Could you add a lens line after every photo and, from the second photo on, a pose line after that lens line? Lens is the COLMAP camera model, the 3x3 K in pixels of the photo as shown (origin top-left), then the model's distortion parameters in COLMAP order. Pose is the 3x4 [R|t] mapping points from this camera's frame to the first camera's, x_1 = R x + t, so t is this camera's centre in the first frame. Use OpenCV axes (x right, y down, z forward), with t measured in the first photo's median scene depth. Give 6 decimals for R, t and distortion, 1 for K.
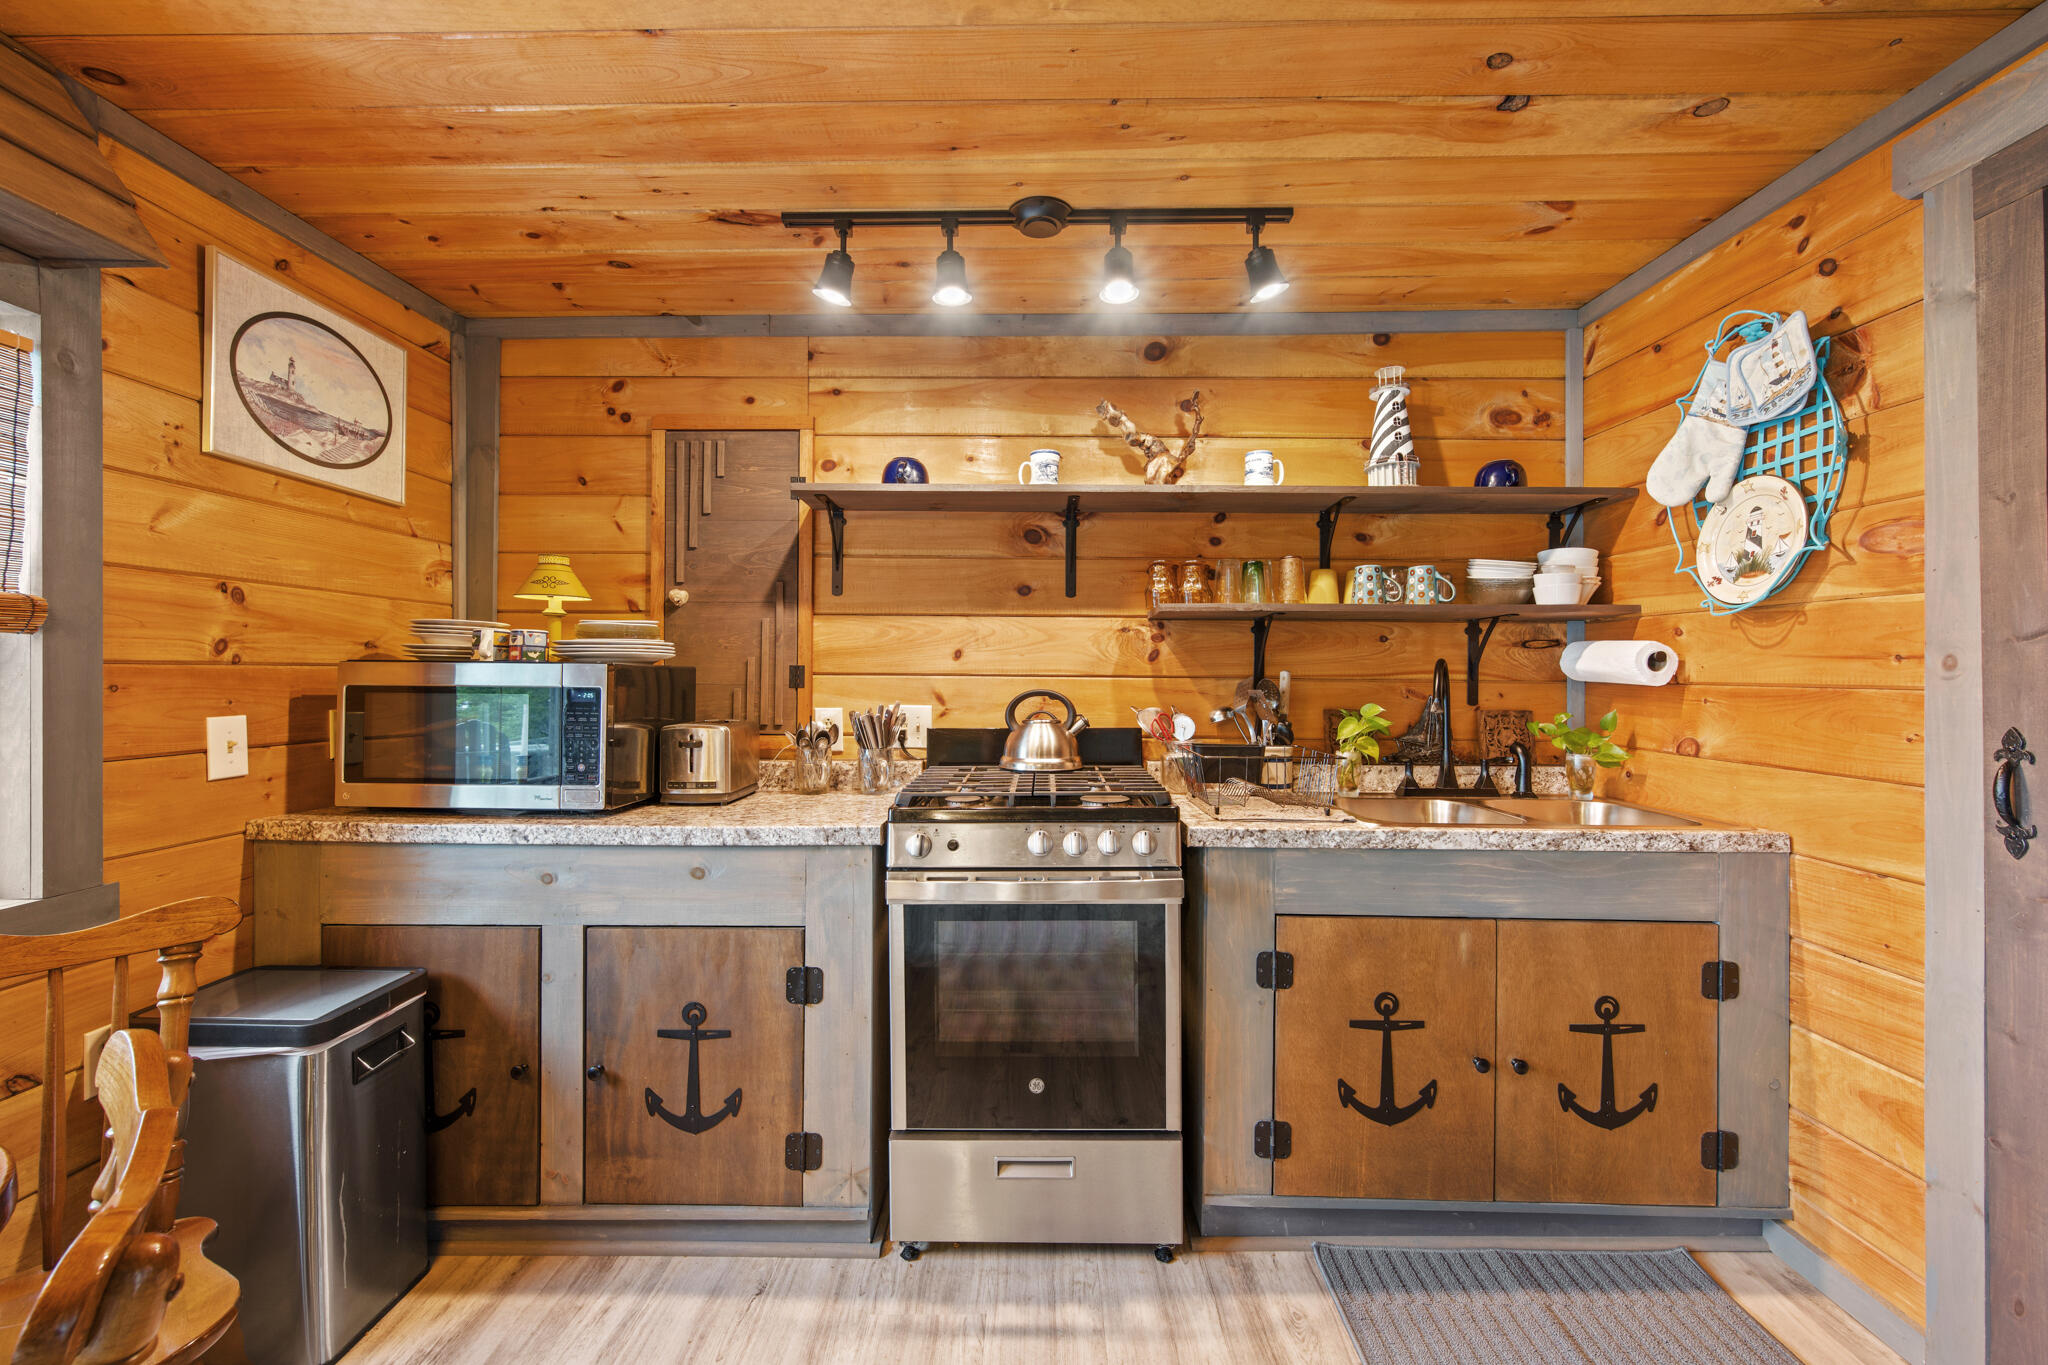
lens RADIAL K [[820.4, 0, 1027.1], [0, 820.4, 669.3], [0, 0, 1]] dist [-0.002642, -0.000231]
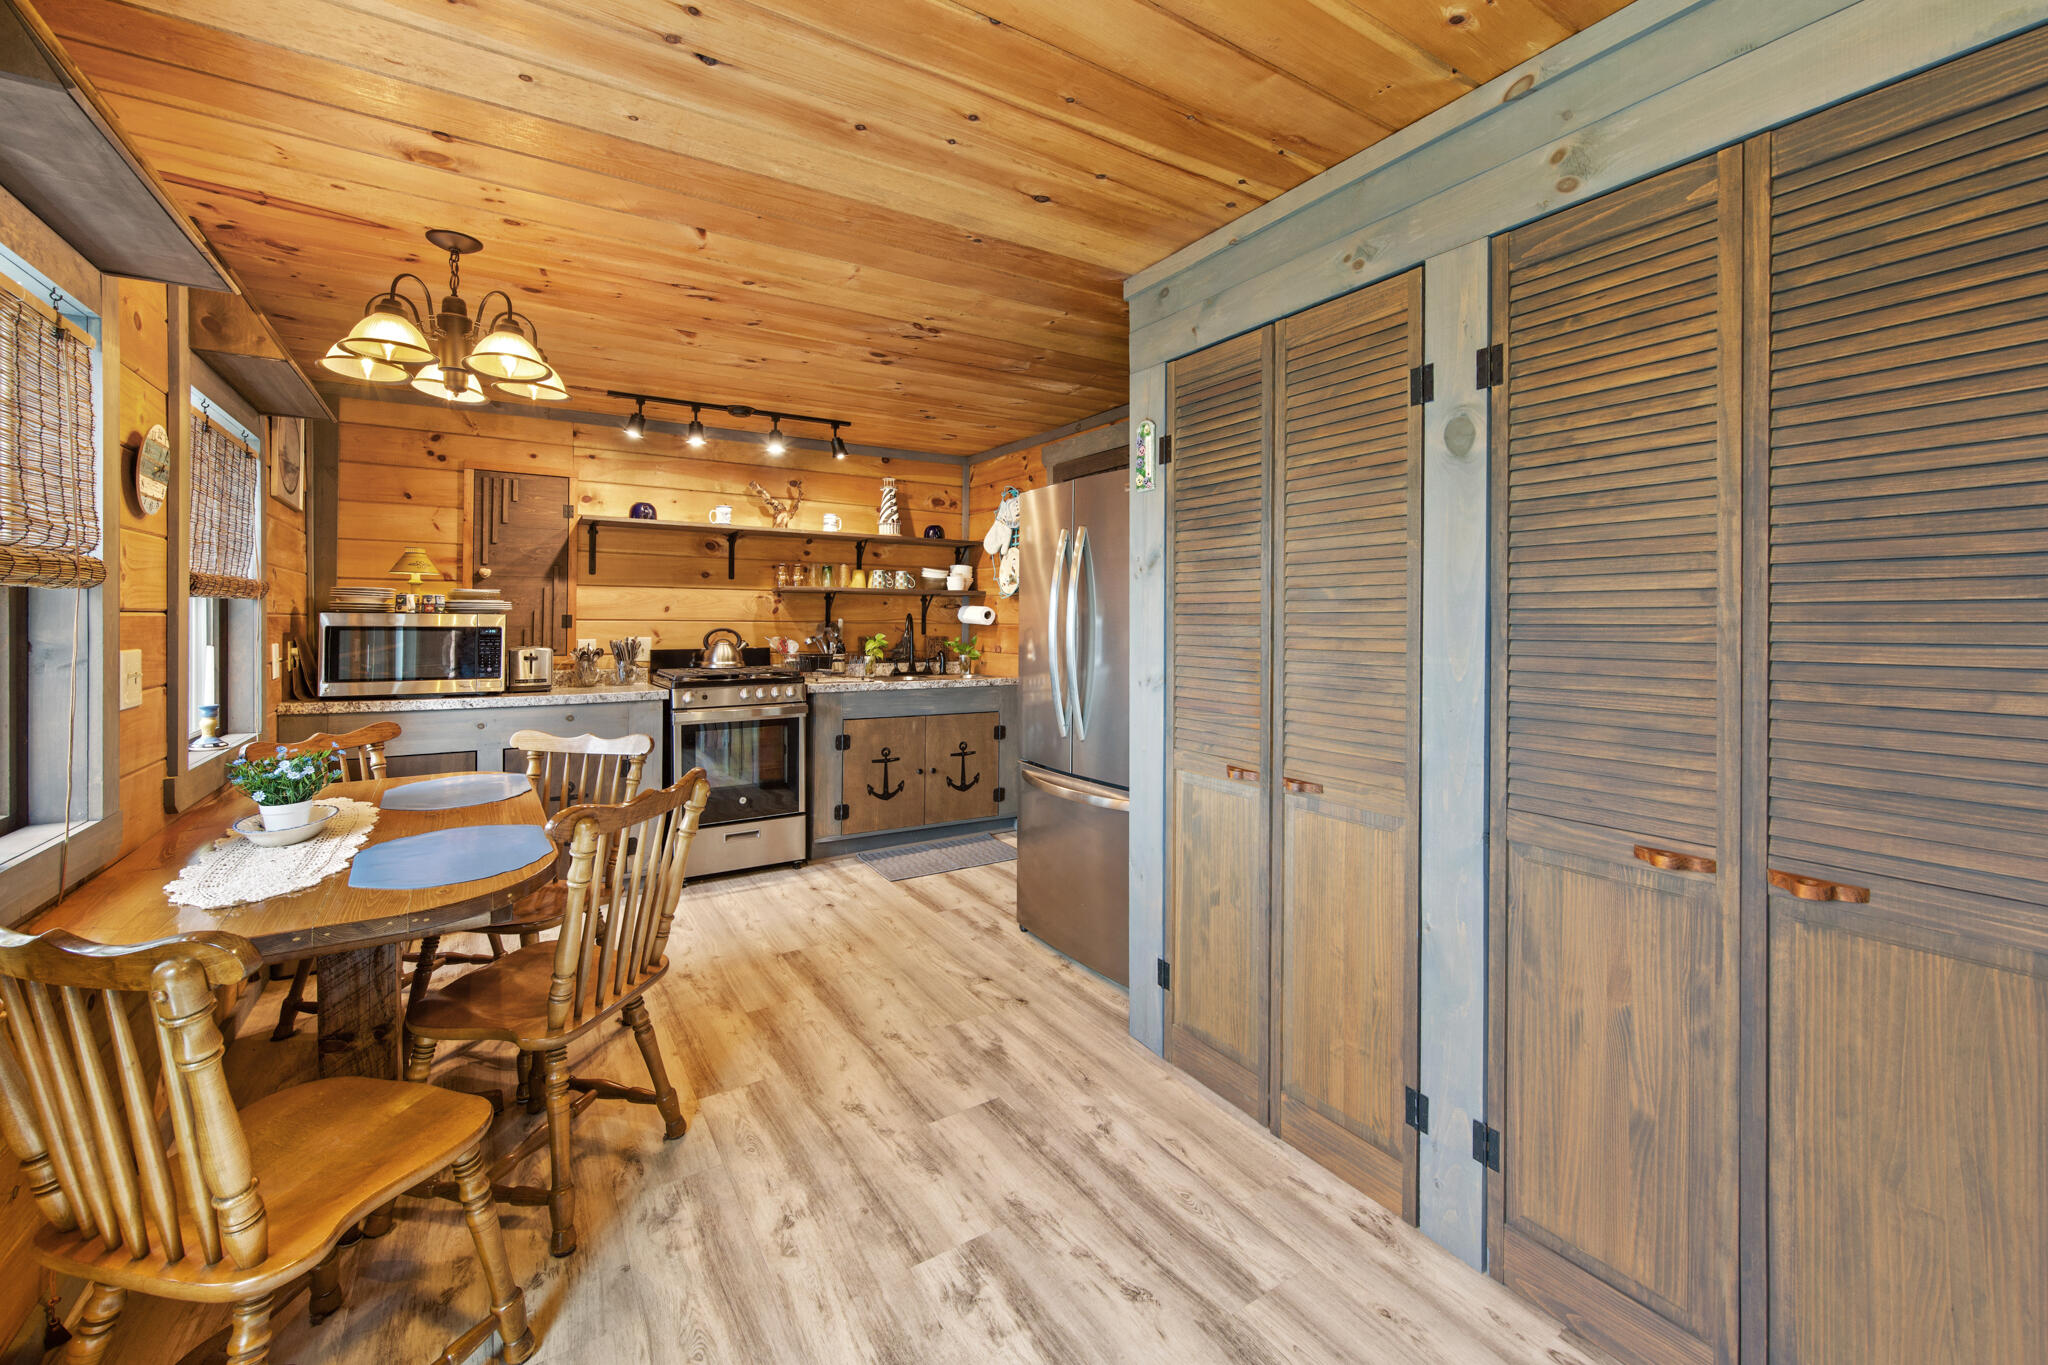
lens RADIAL K [[836.1, 0, 1028.0], [0, 836.1, 620.9], [0, 0, 1]] dist [0.001296, 0.000430]
pose [[0.837725, 0.000819, 0.546092, -0.499758], [-0.005649, 0.999958, 0.007166, -0.011415], [-0.546063, -0.009088, 0.837695, -1.158630]]
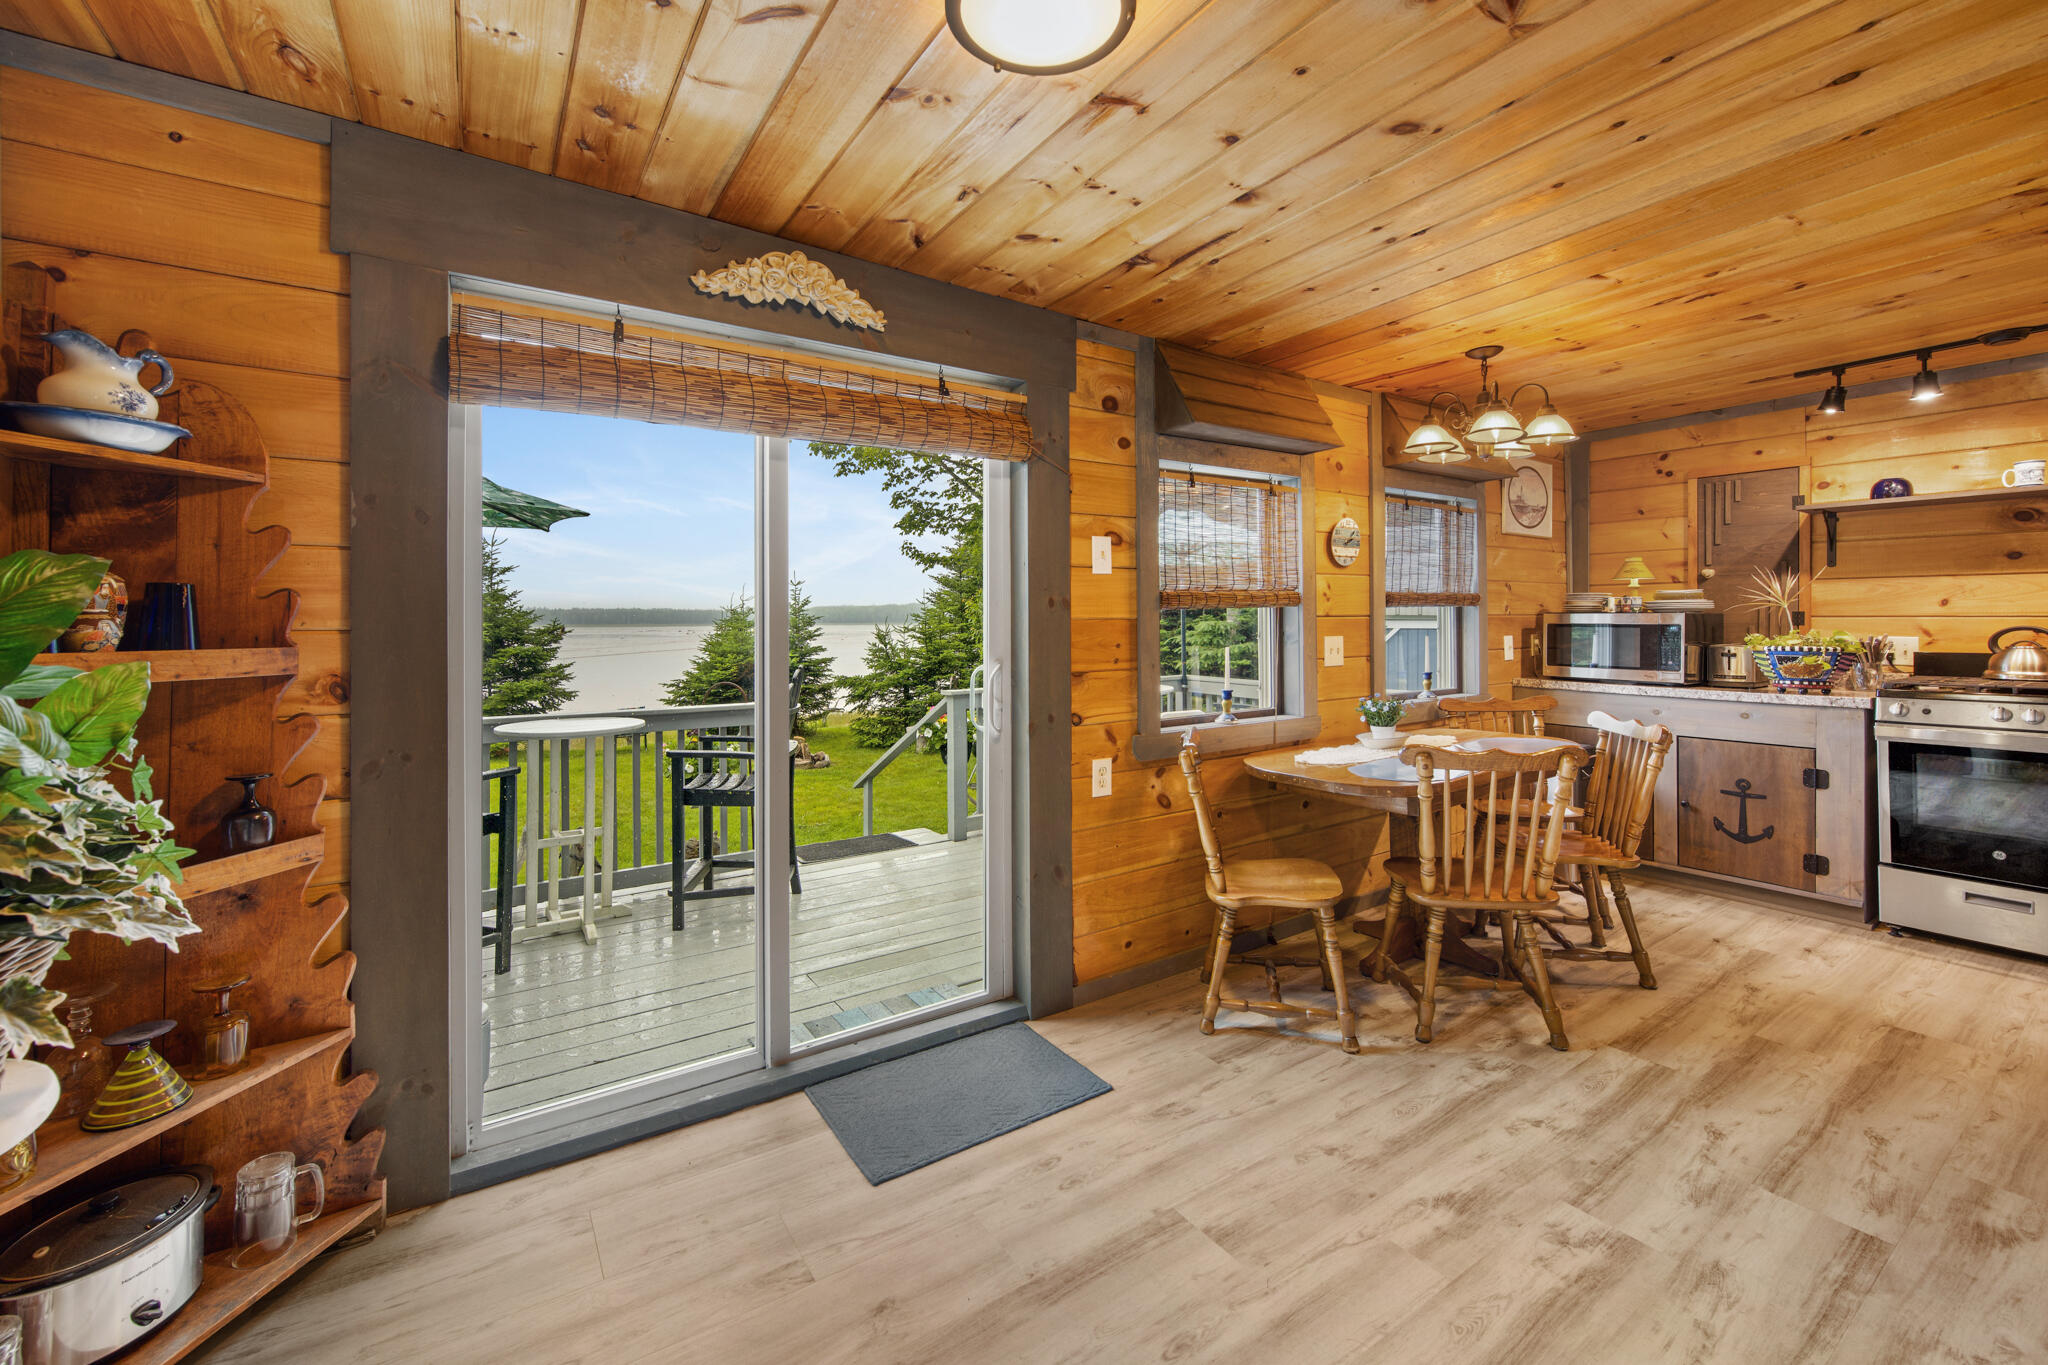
lens RADIAL K [[836.1, 0, 1028.0], [0, 836.1, 620.9], [0, 0, 1]] dist [0.001296, 0.000430]
pose [[0.564691, -0.004802, -0.825289, 0.264613], [0.014228, 0.999891, 0.003917, -0.016879], [0.825180, -0.013954, 0.564697, -1.399235]]
